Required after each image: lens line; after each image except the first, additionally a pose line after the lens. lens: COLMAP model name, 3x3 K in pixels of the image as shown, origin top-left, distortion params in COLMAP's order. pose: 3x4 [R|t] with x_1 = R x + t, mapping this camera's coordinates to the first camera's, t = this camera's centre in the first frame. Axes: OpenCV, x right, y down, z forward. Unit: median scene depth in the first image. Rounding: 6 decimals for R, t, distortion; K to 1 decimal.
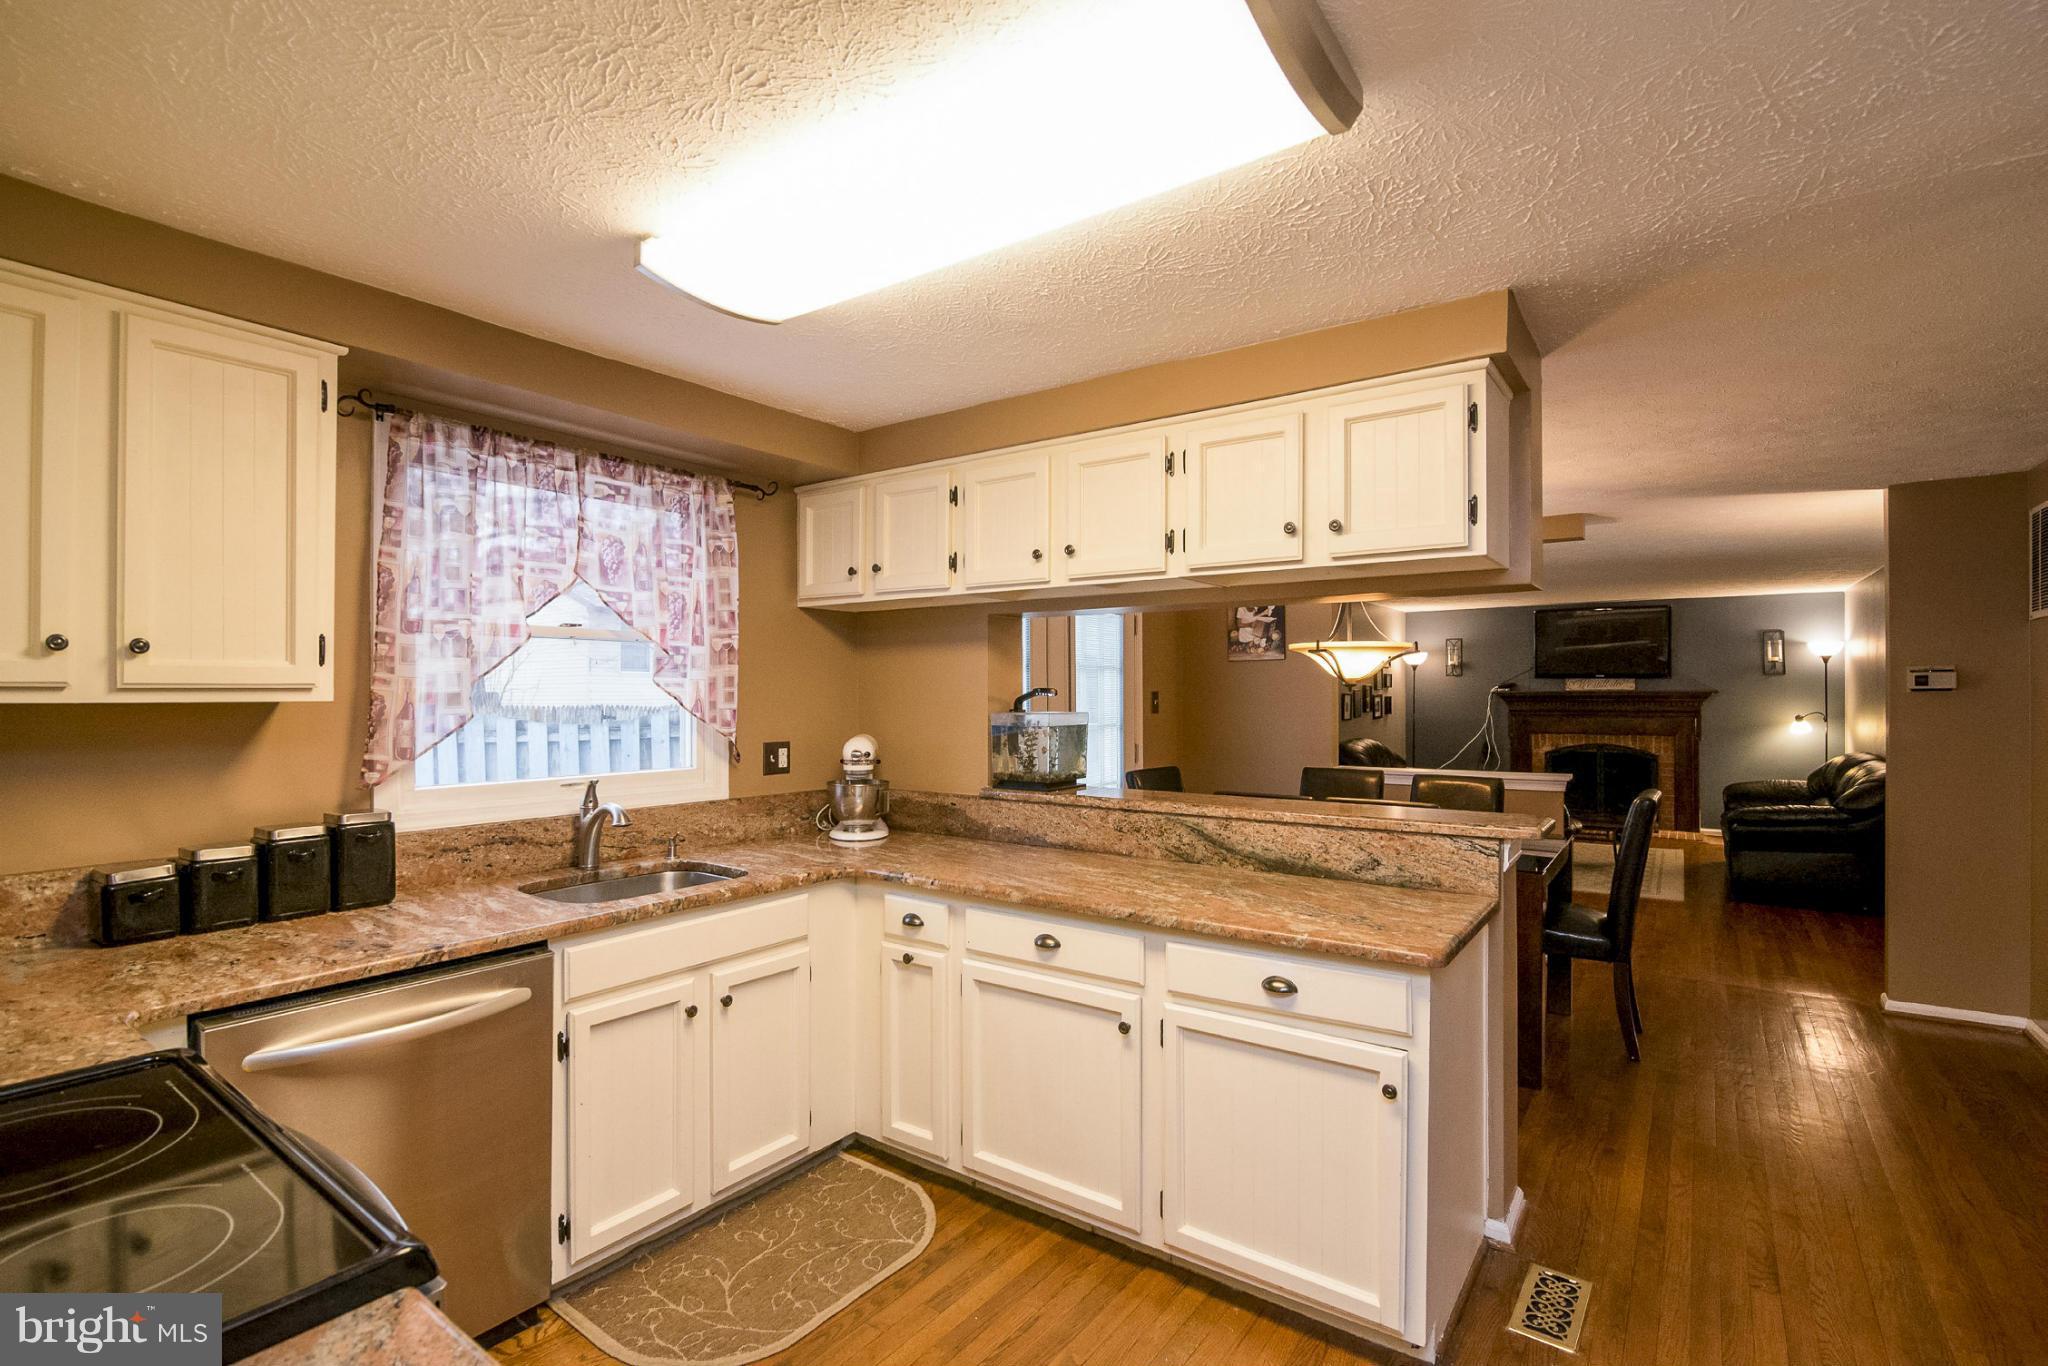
lens RADIAL K [[936.7, 0, 1021.5], [0, 936.7, 692.0], [0, 0, 1]] dist [-0.000816, 0.000015]
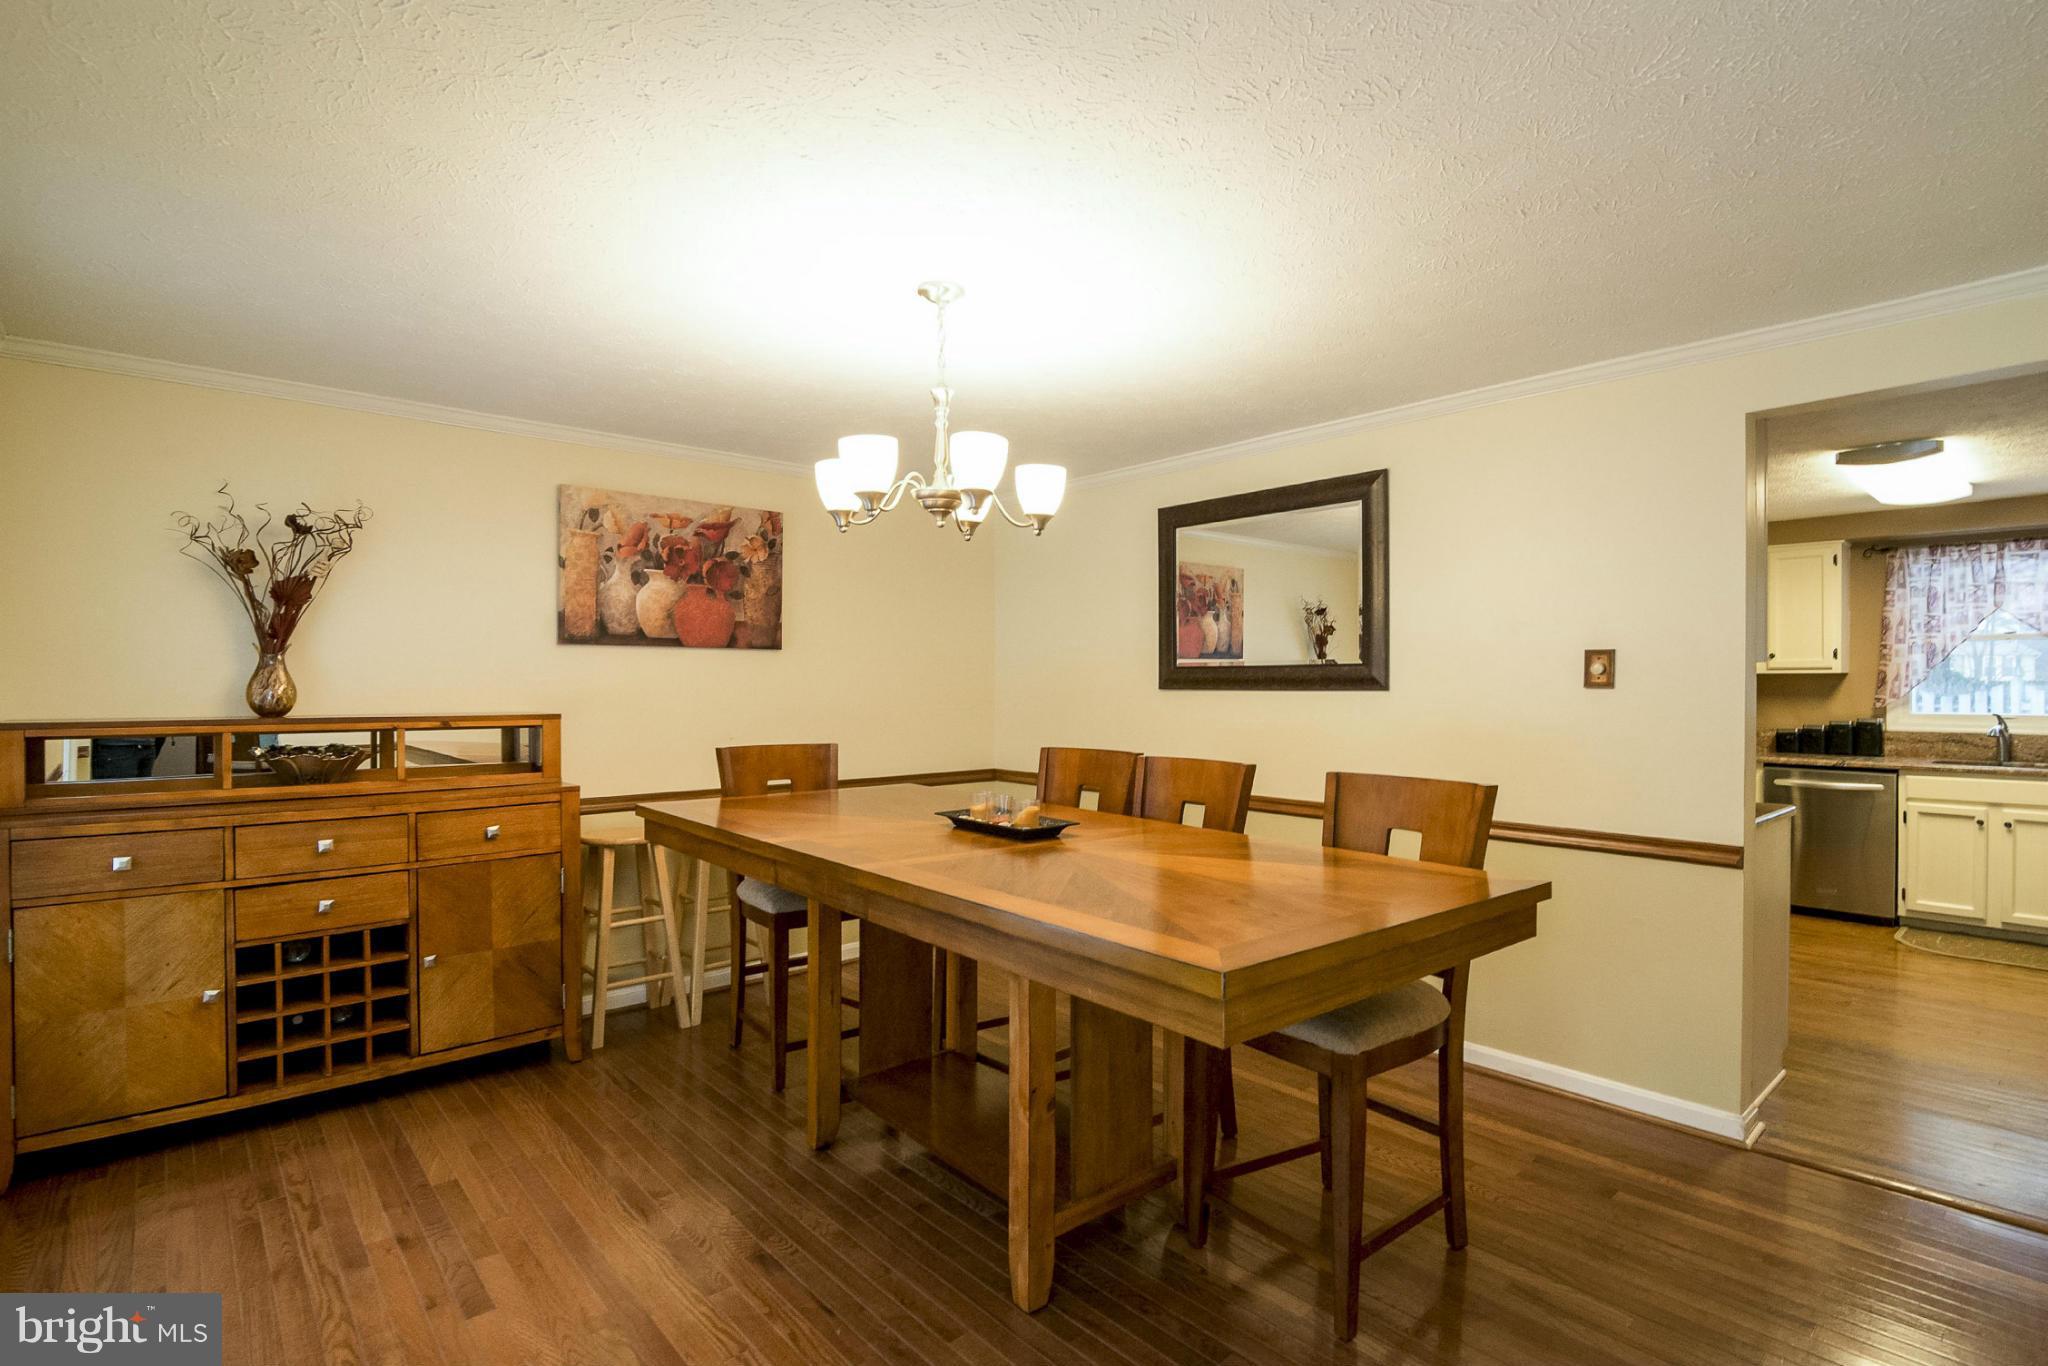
lens RADIAL K [[1005.8, 0, 1022.0], [0, 1005.8, 688.3], [0, 0, 1]] dist [0.001062, 0.000232]
pose [[-0.230420, -0.000151, -0.973091, 2.266740], [0.001113, 0.999999, -0.000419, 0.045490], [0.973091, -0.001179, -0.230420, -0.528501]]
